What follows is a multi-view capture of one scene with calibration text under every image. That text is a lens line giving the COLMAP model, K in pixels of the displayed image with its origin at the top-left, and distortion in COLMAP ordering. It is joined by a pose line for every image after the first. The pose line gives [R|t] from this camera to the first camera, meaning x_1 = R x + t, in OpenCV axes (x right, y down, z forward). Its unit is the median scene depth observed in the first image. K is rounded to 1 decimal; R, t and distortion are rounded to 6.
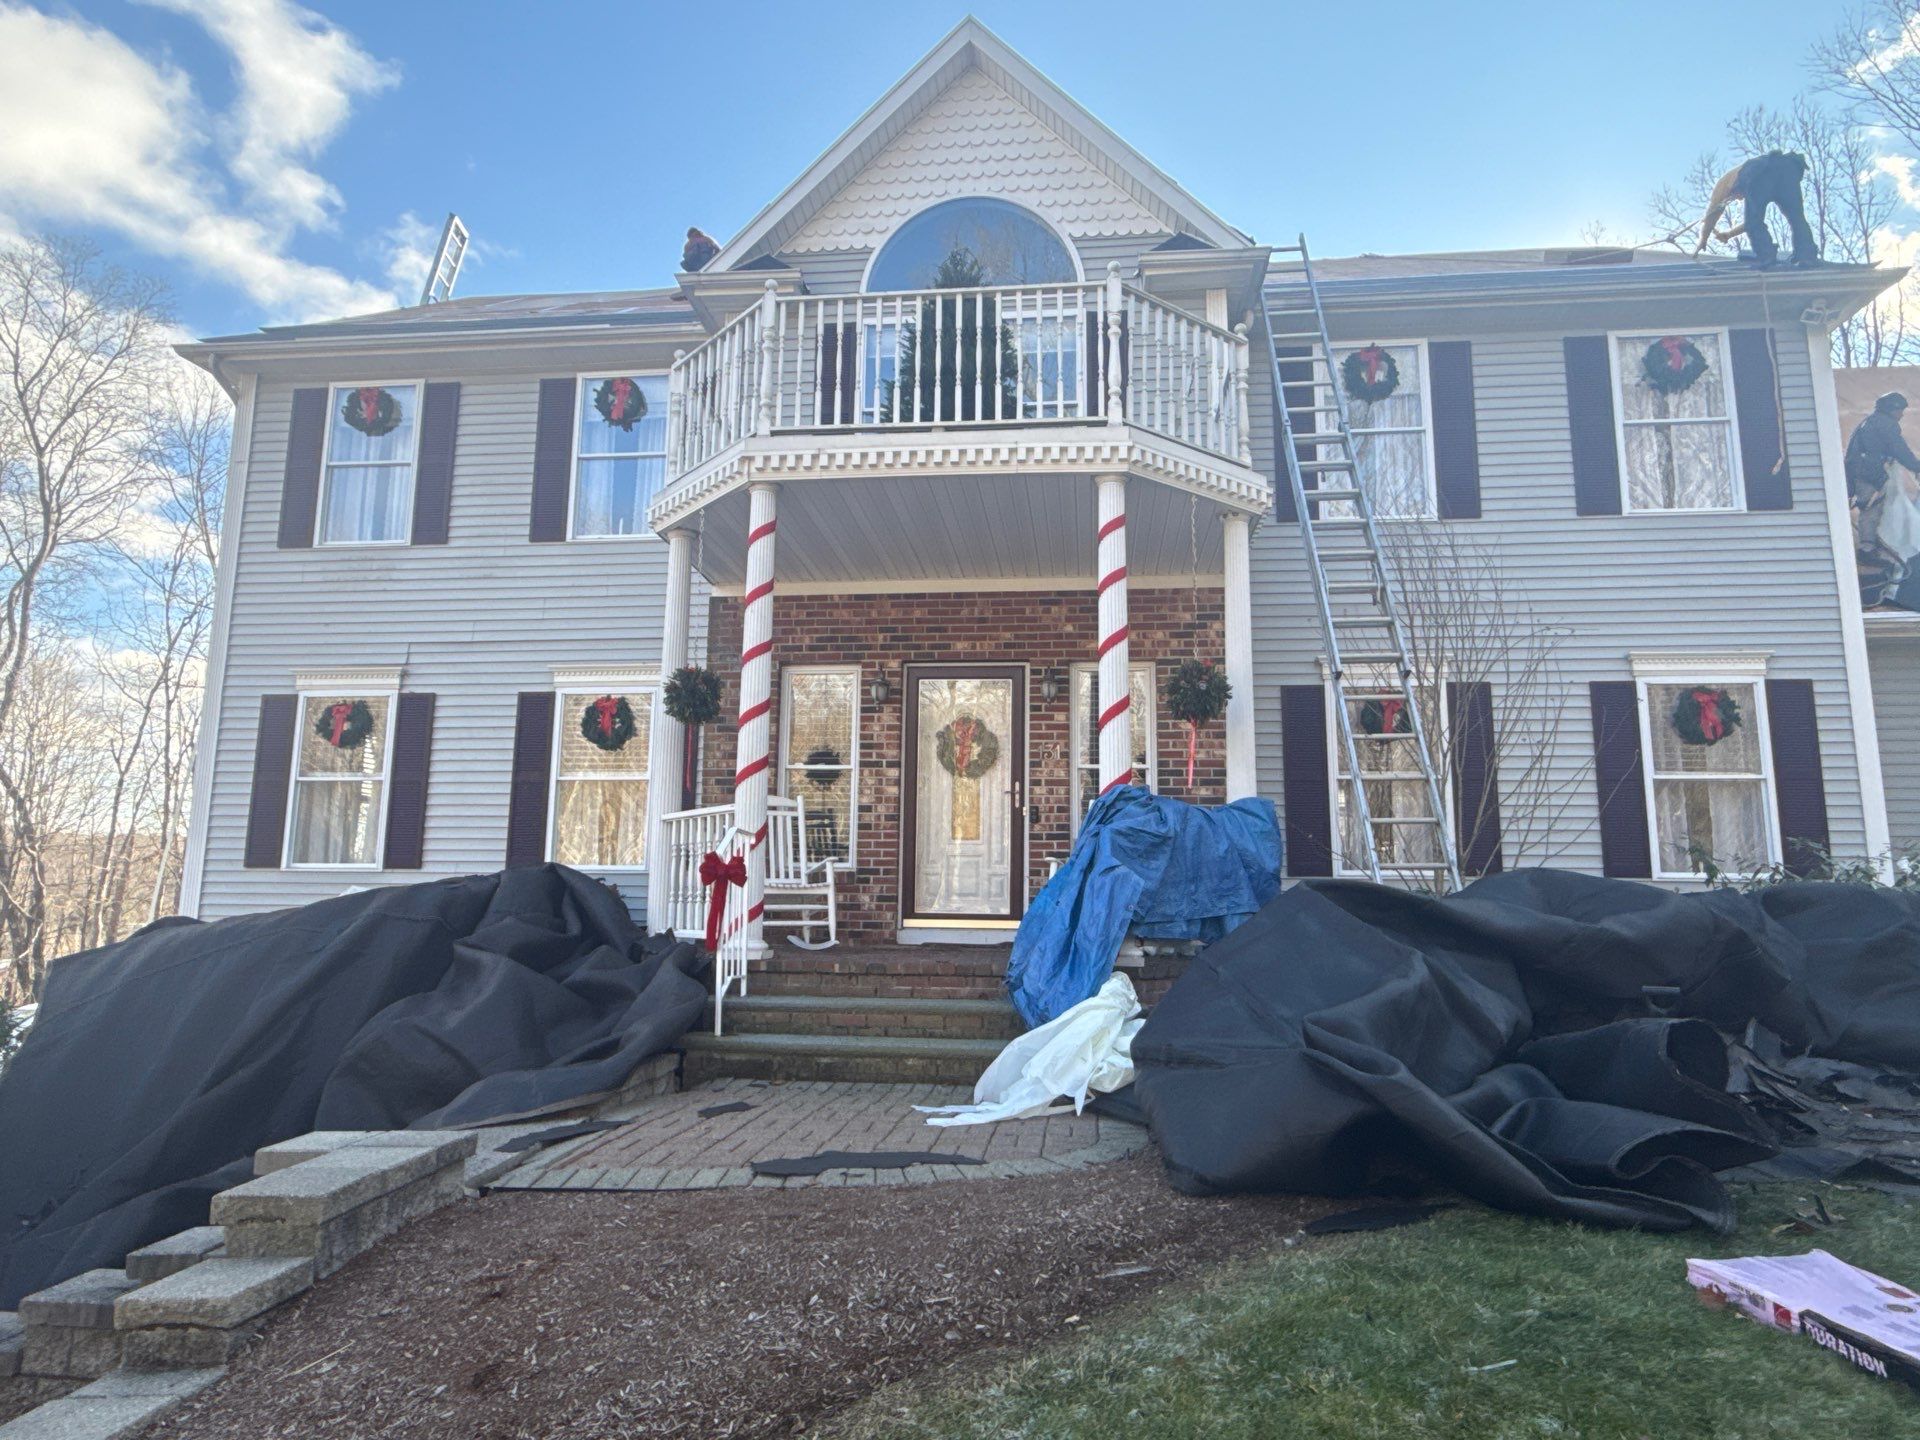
lens RADIAL K [[1140.8, 0, 962.3], [0, 1140.8, 727.5], [0, 0, 1]] dist [-0.001100, -0.001386]
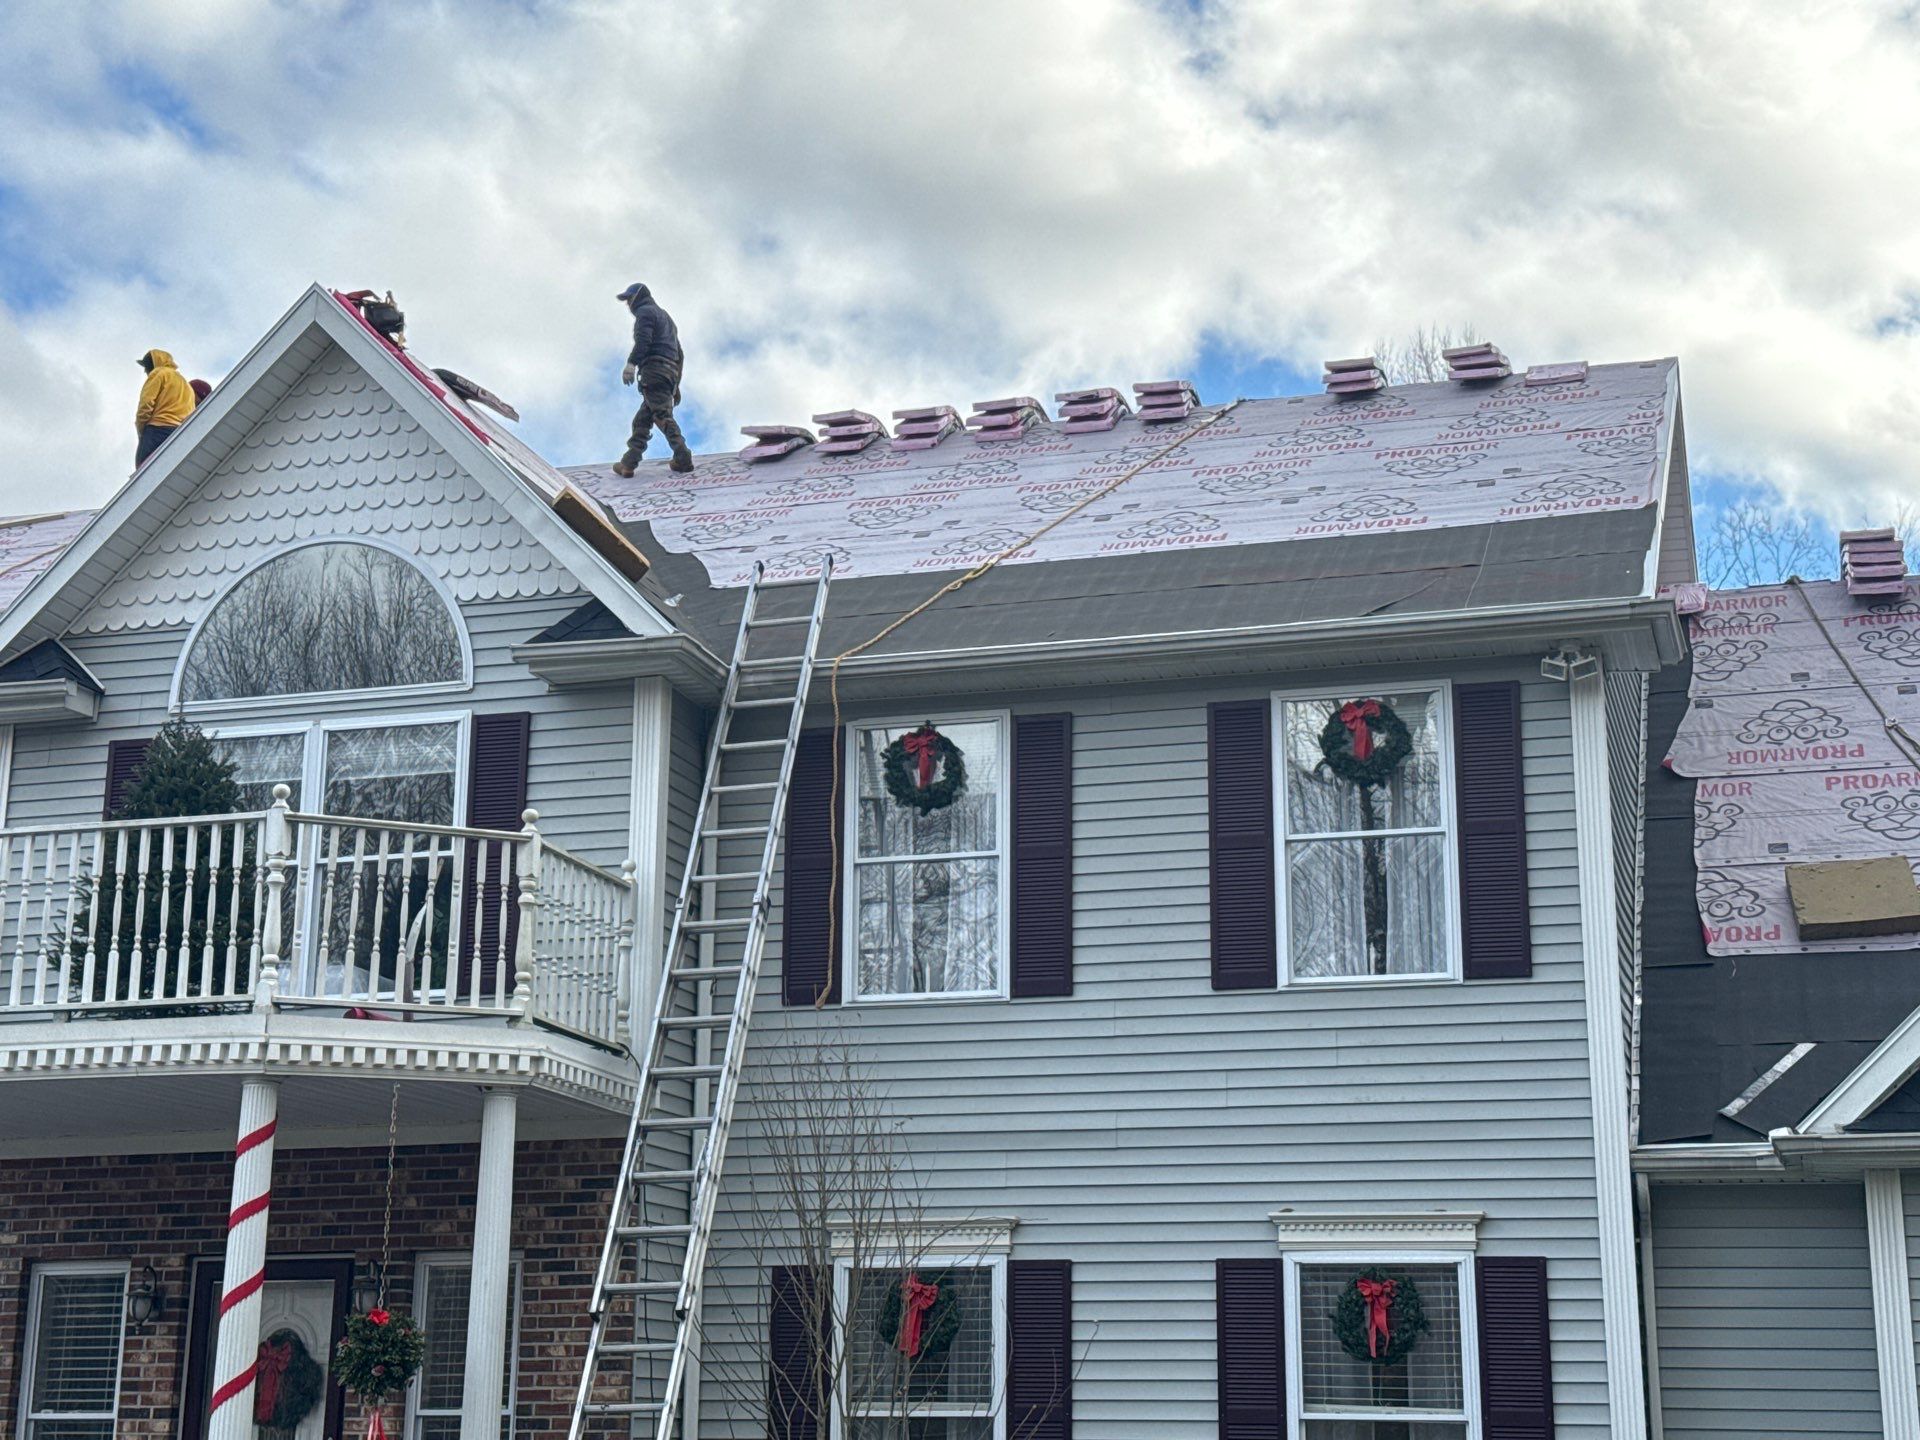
lens RADIAL K [[3035.4, 0, 964.7], [0, 3035.4, 720.8], [0, 0, 1]] dist [0.161399, 0.000000]
pose [[0.981782, -0.048105, -0.183822, 0.763893], [0.030180, 0.994620, -0.099096, -0.180648], [0.187600, 0.091743, 0.977952, -0.751946]]
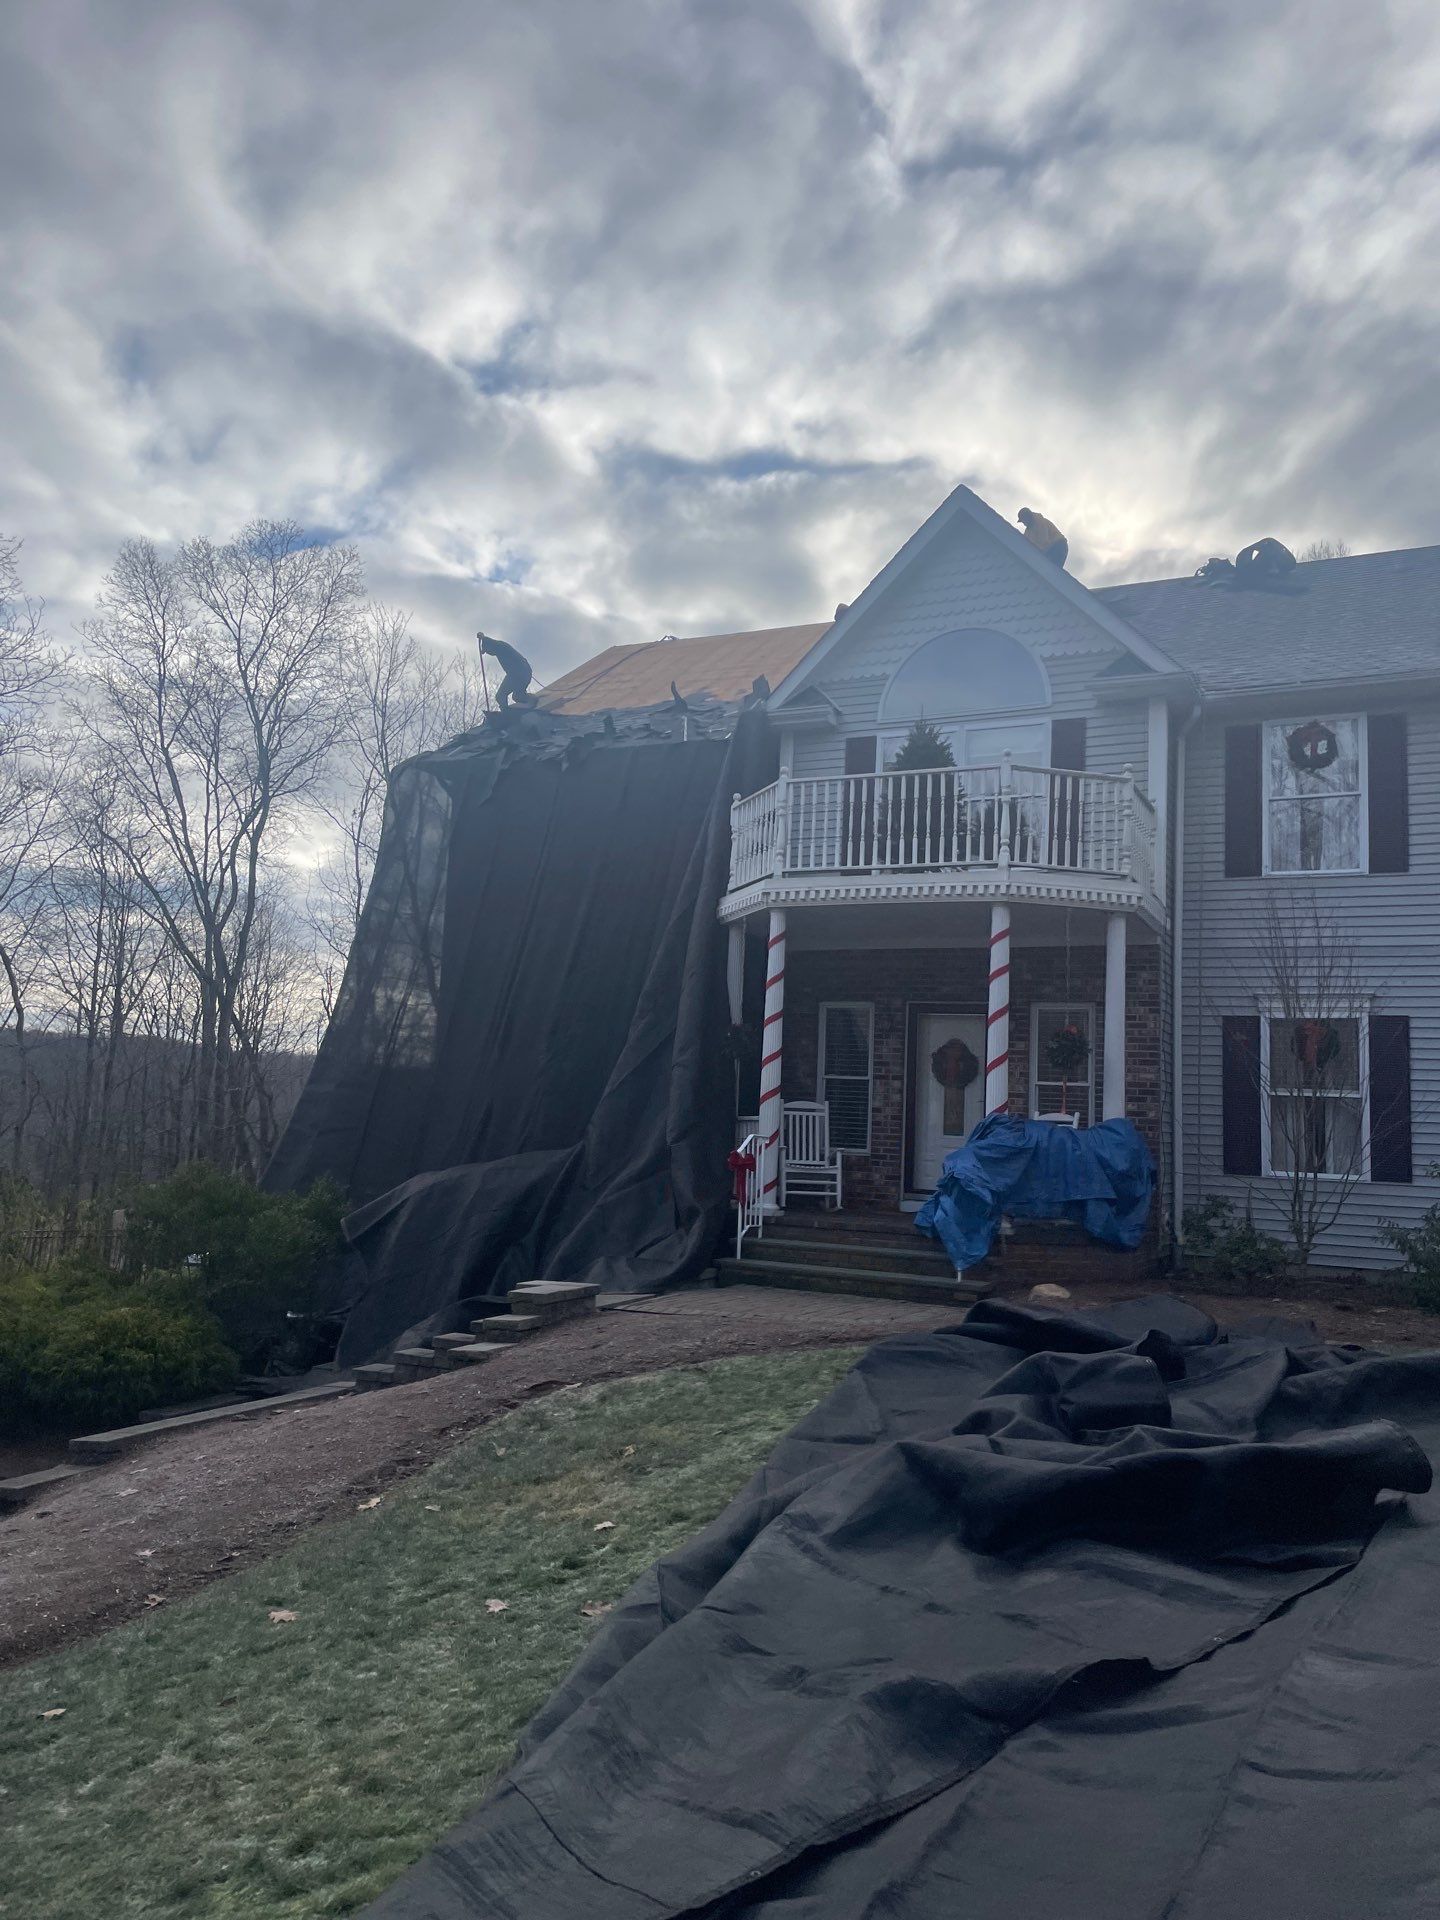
lens RADIAL K [[1447.9, 0, 721.5], [0, 1447.9, 959.7], [0, 0, 1]] dist [0.063448, 0.001480]
pose [[0.940233, -0.007243, -0.340454, 0.326171], [0.014306, 0.999731, 0.018239, -0.140235], [0.340231, -0.022020, 0.940084, -0.672268]]
